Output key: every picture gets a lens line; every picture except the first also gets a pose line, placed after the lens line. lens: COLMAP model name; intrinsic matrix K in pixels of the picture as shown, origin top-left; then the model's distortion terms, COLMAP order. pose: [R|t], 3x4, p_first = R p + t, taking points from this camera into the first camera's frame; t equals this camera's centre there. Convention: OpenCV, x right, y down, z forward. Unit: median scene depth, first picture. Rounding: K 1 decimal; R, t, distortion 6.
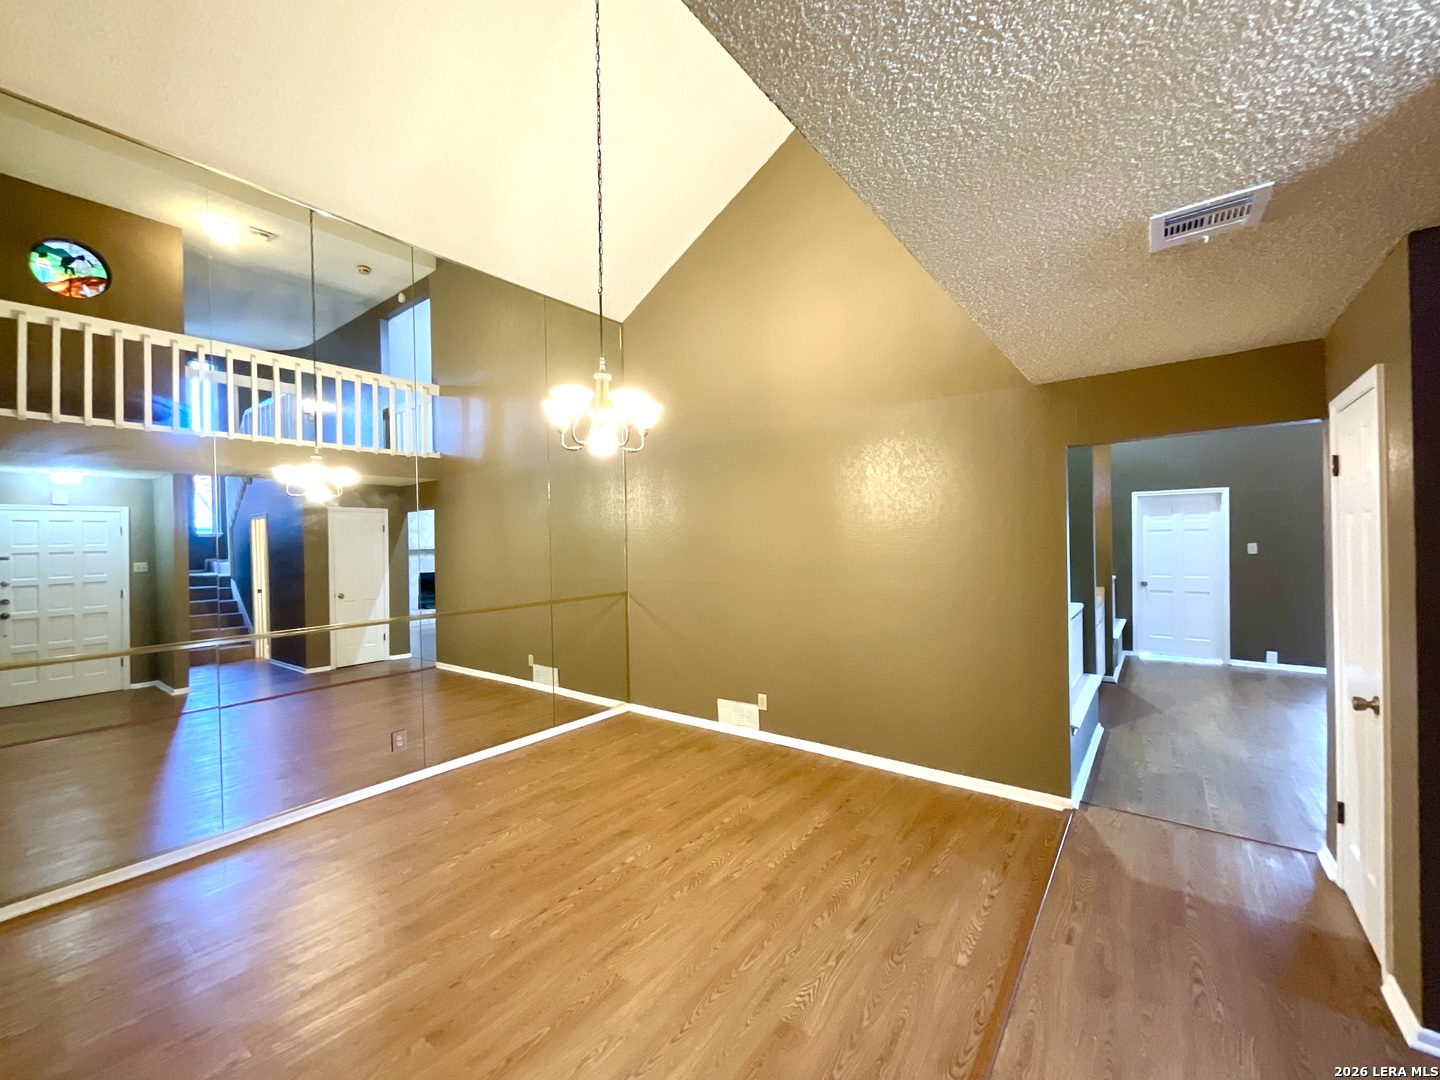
lens RADIAL K [[576.8, 0, 729.1], [0, 576.8, 535.4], [0, 0, 1]] dist [0.002080, -0.000510]
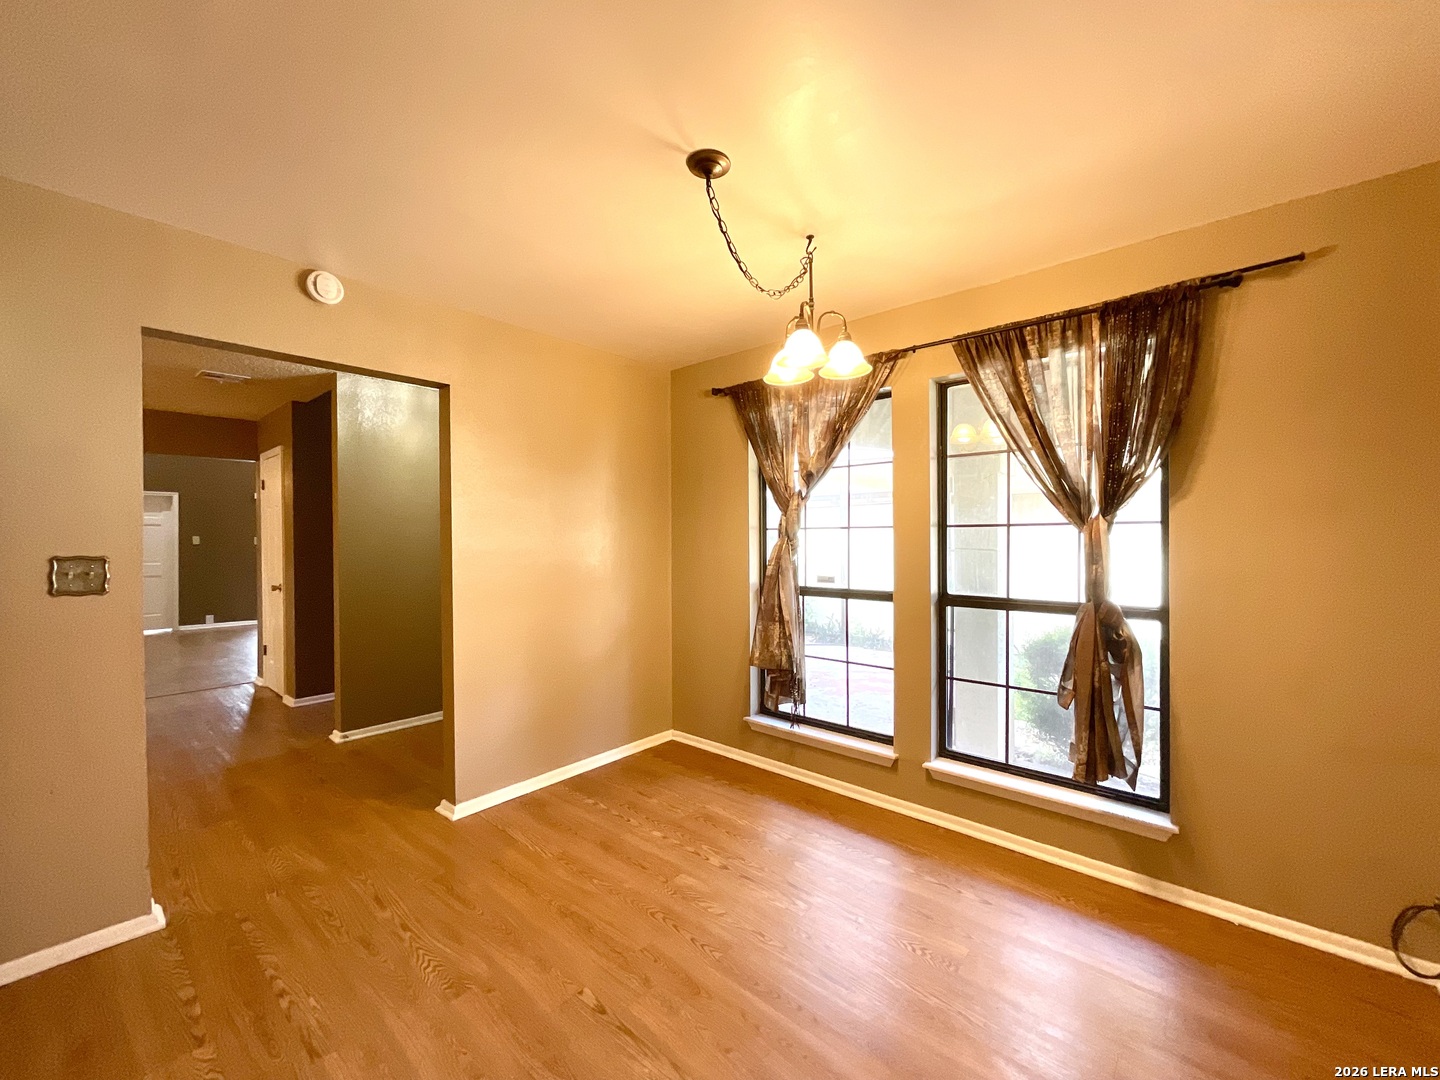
lens RADIAL K [[576.8, 0, 728.2], [0, 576.8, 539.6], [0, 0, 1]] dist [0.002080, -0.000510]
pose [[0.056092, 0.008433, 0.998390, -0.863037], [0.004512, 0.999952, -0.008699, 0.094490], [-0.998415, 0.004993, 0.056052, -0.730574]]
